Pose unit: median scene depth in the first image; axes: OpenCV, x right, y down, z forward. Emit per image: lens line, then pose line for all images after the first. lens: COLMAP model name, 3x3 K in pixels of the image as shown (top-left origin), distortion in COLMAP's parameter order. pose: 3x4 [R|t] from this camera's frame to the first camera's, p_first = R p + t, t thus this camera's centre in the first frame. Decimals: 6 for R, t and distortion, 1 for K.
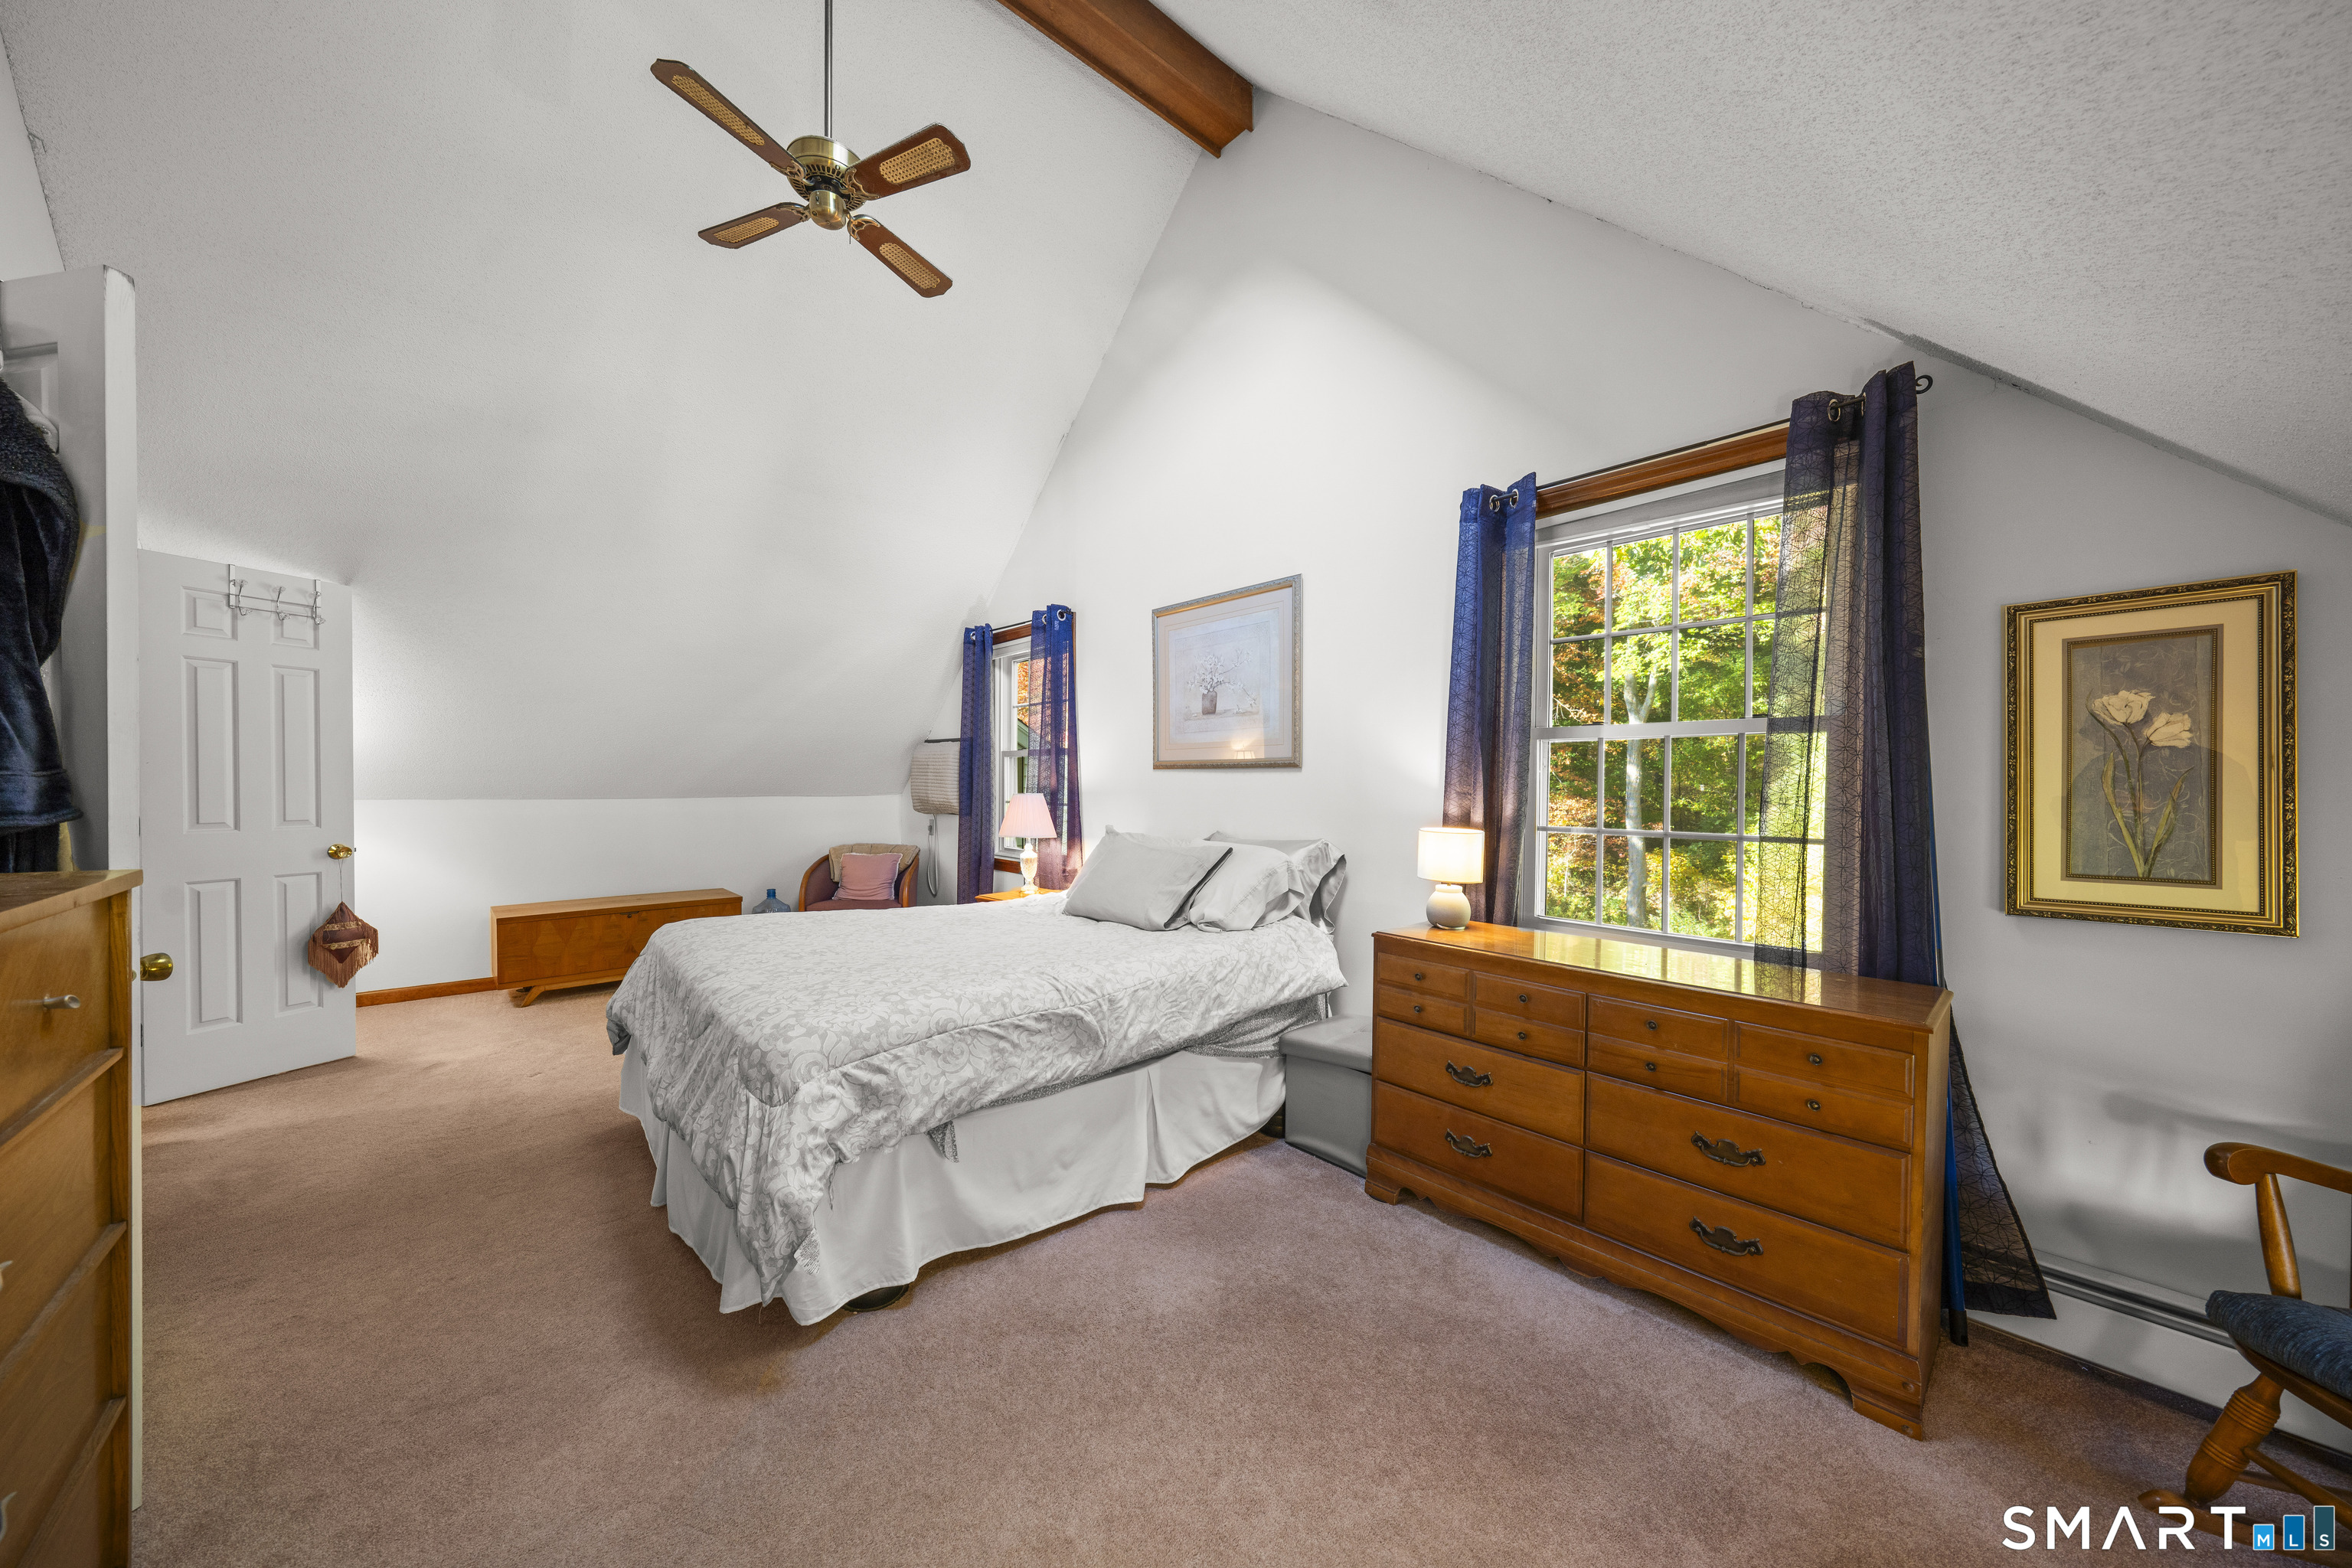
lens RADIAL K [[833.0, 0, 1176.0], [0, 833.0, 784.0], [0, 0, 1]] dist [0.000038, 0.000006]
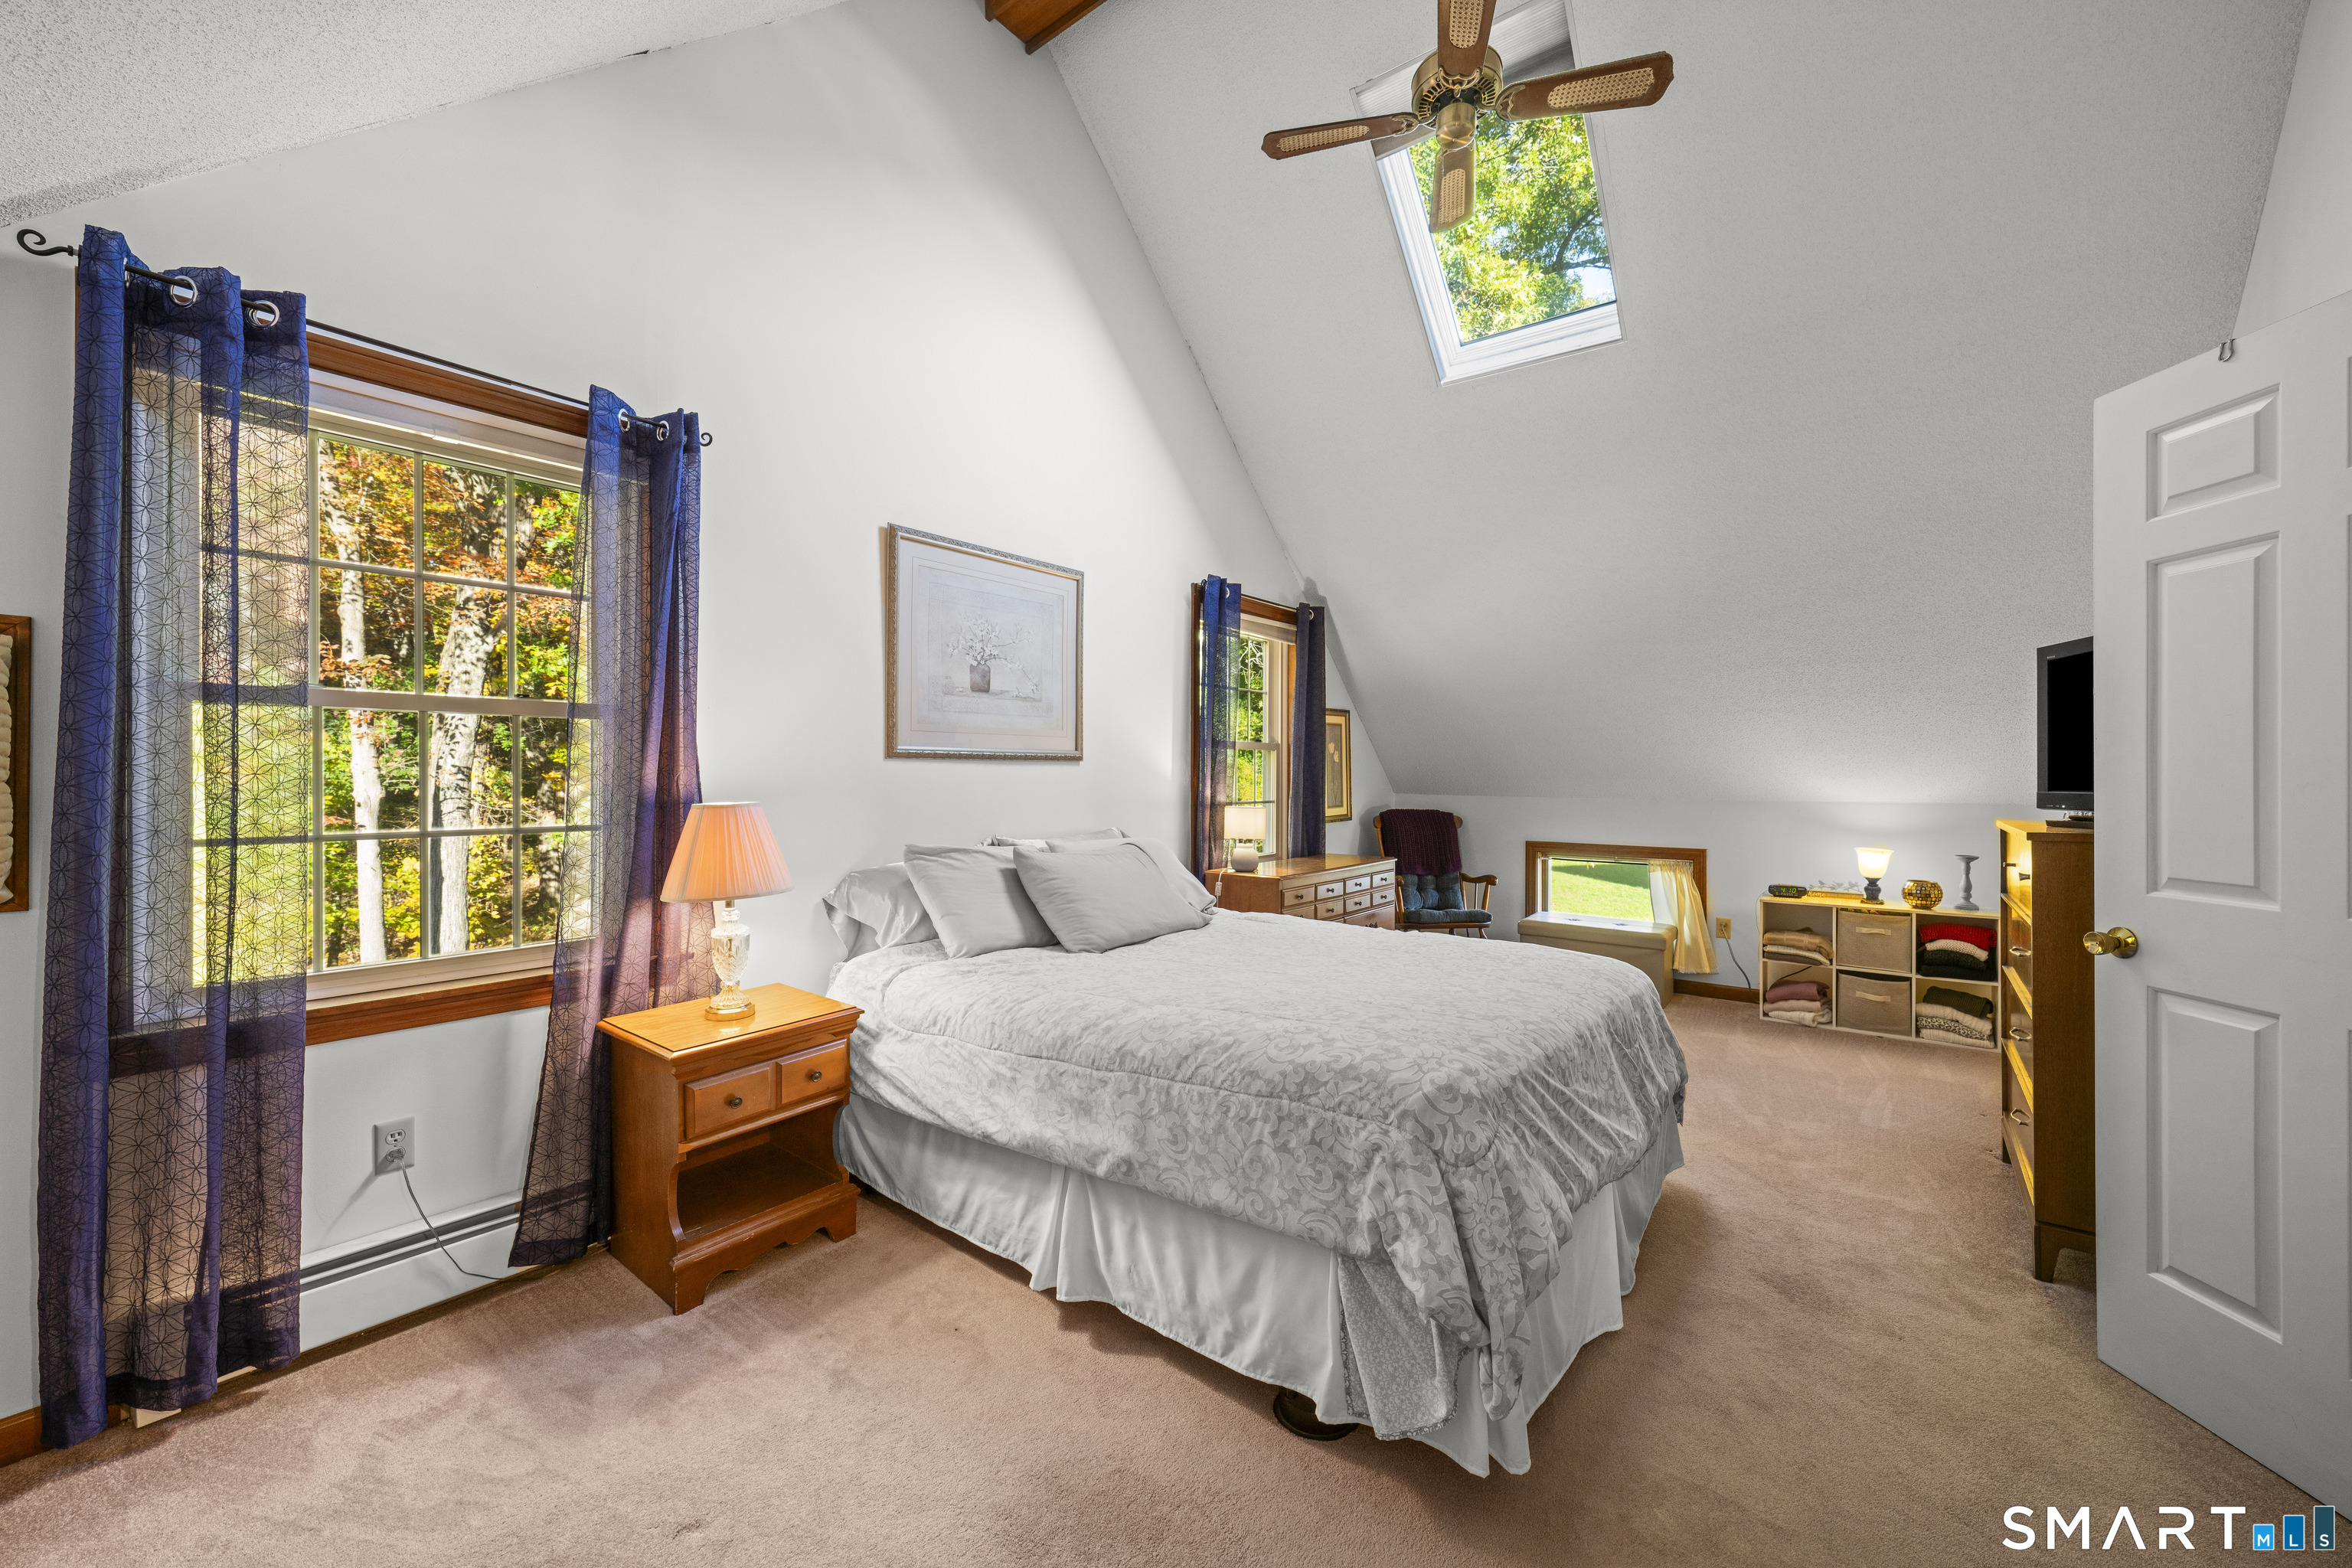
lens RADIAL K [[932.8, 0, 1177.6], [0, 932.8, 775.7], [0, 0, 1]] dist [-0.000298, -0.000158]
pose [[-0.202584, -0.006576, 0.979243, -0.901229], [0.000732, 0.999976, 0.006867, -0.008562], [-0.979265, 0.002108, -0.202574, 1.011070]]
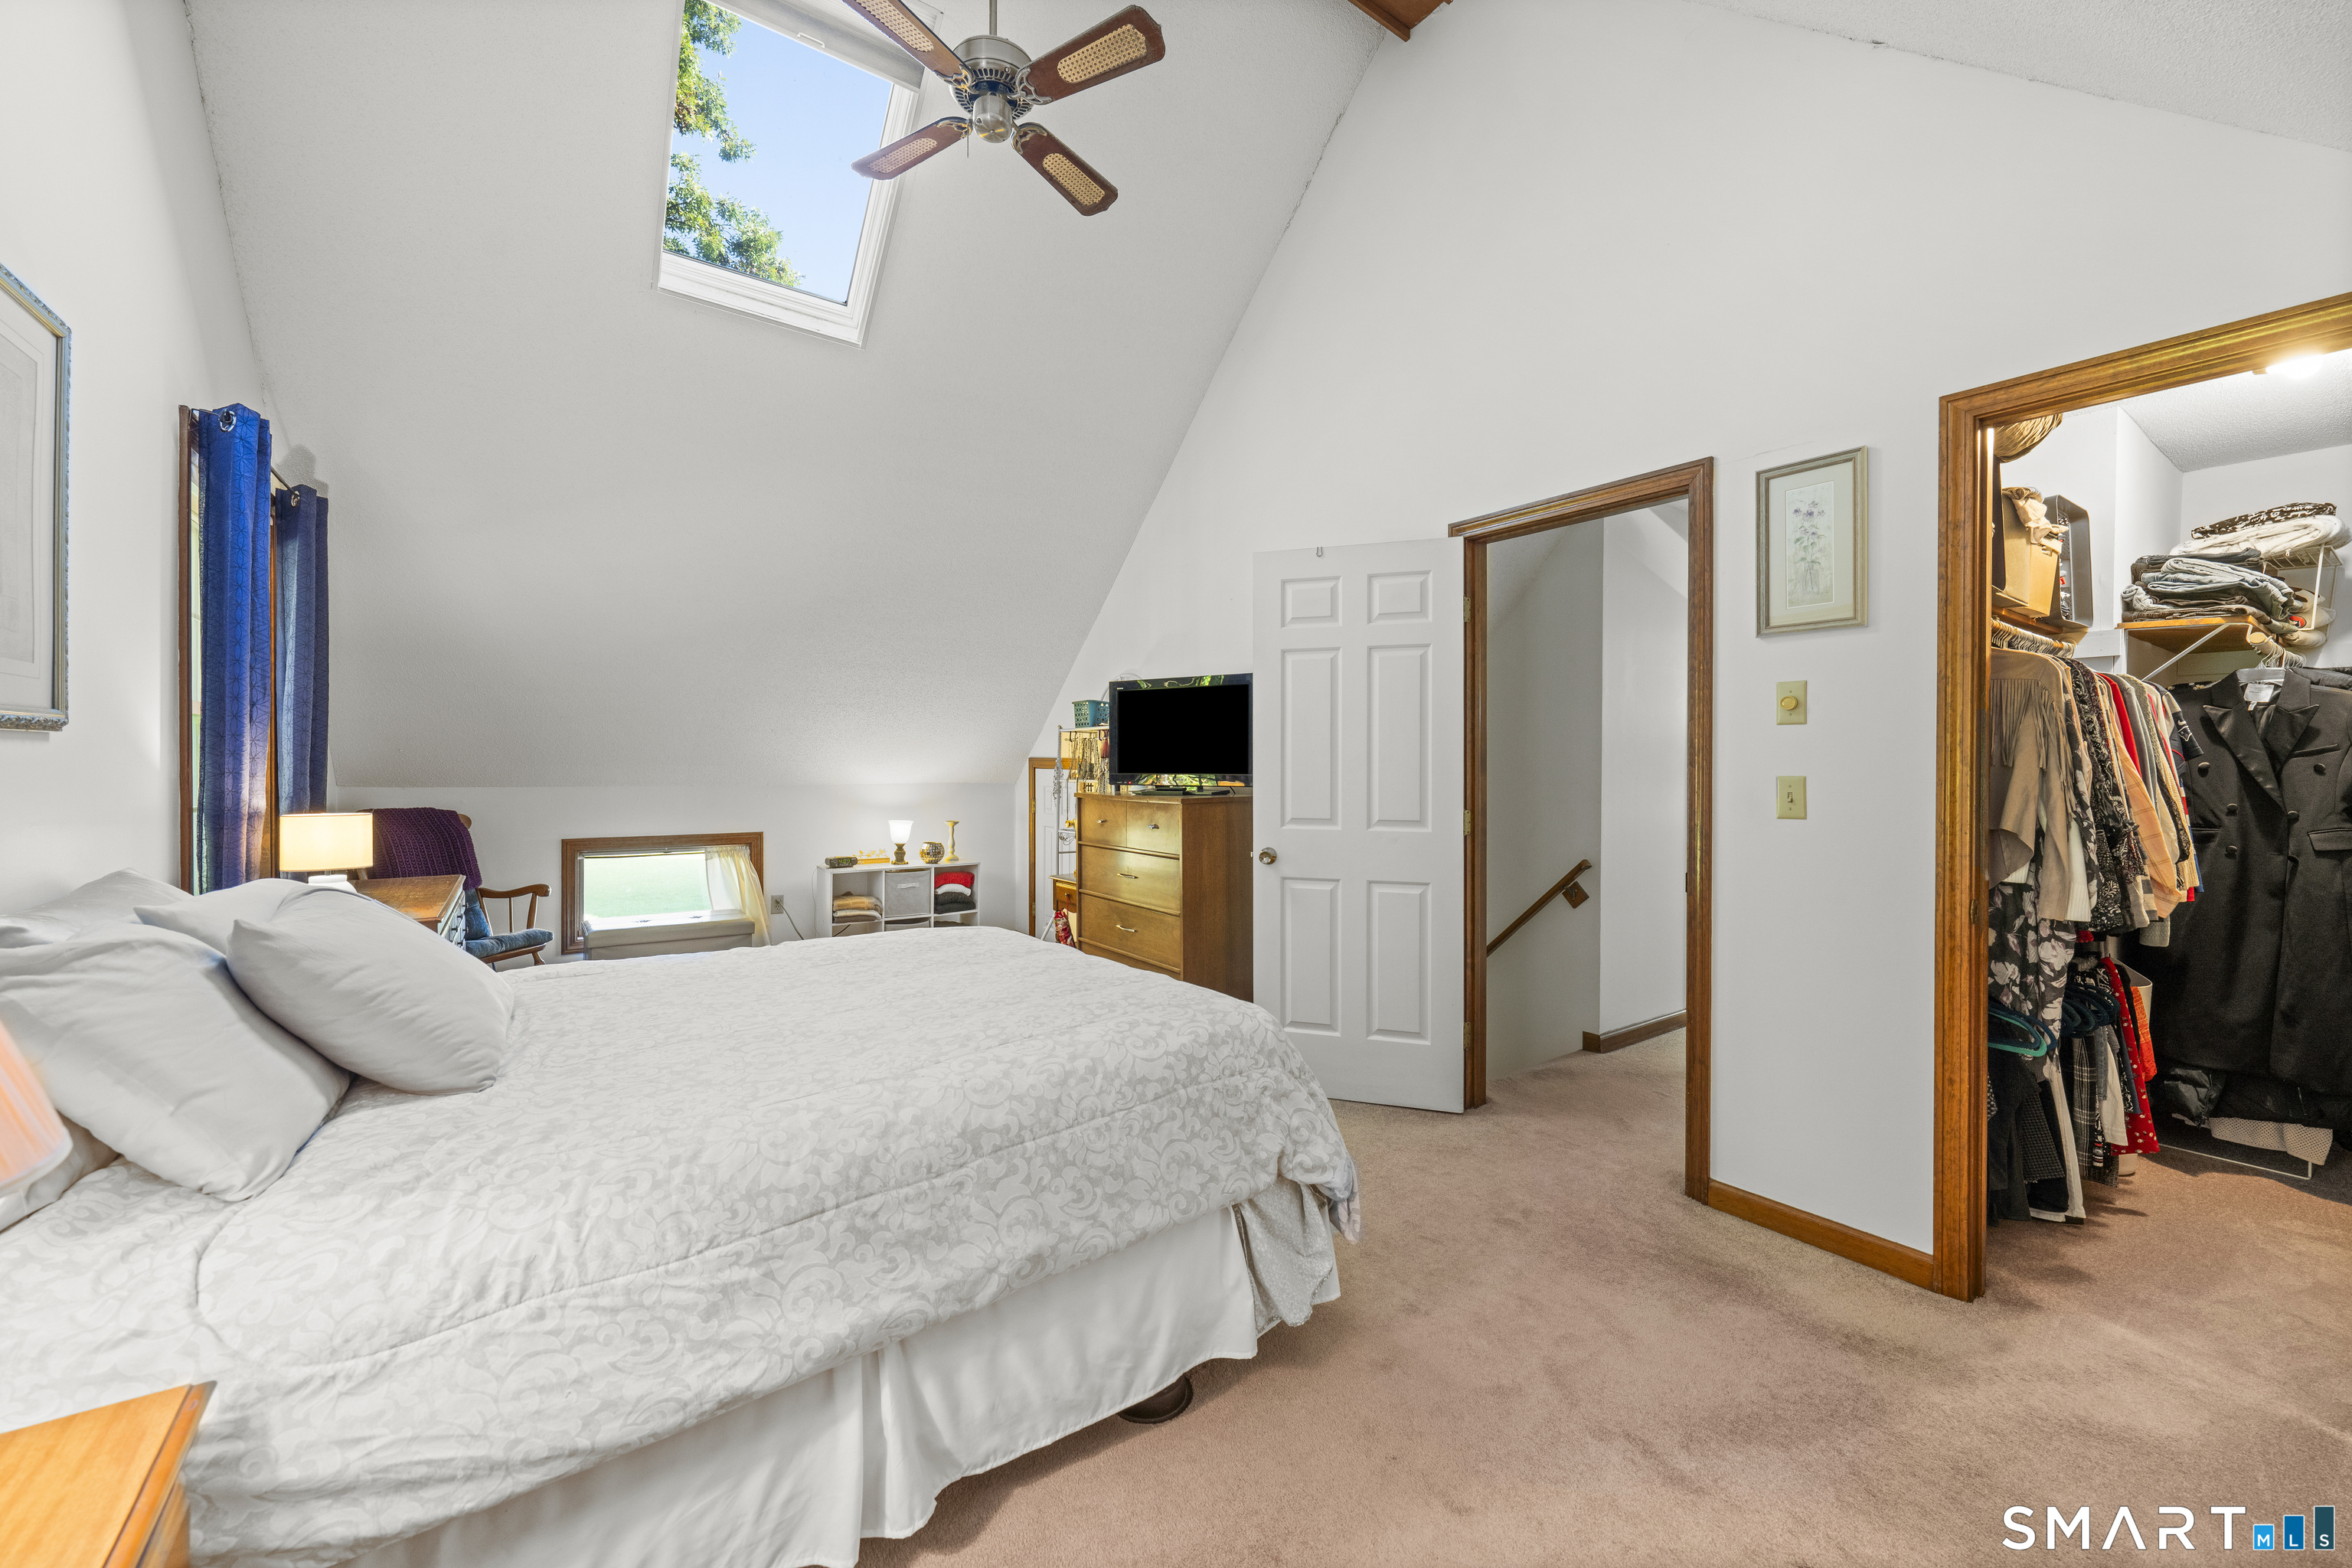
lens RADIAL K [[922.9, 0, 1174.8], [0, 922.9, 772.0], [0, 0, 1]] dist [-0.008681, -0.000057]
pose [[-0.997738, -0.010471, 0.066408, -0.470806], [-0.009600, 0.999864, 0.013422, -0.008505], [-0.066539, 0.012755, -0.997702, 1.331888]]
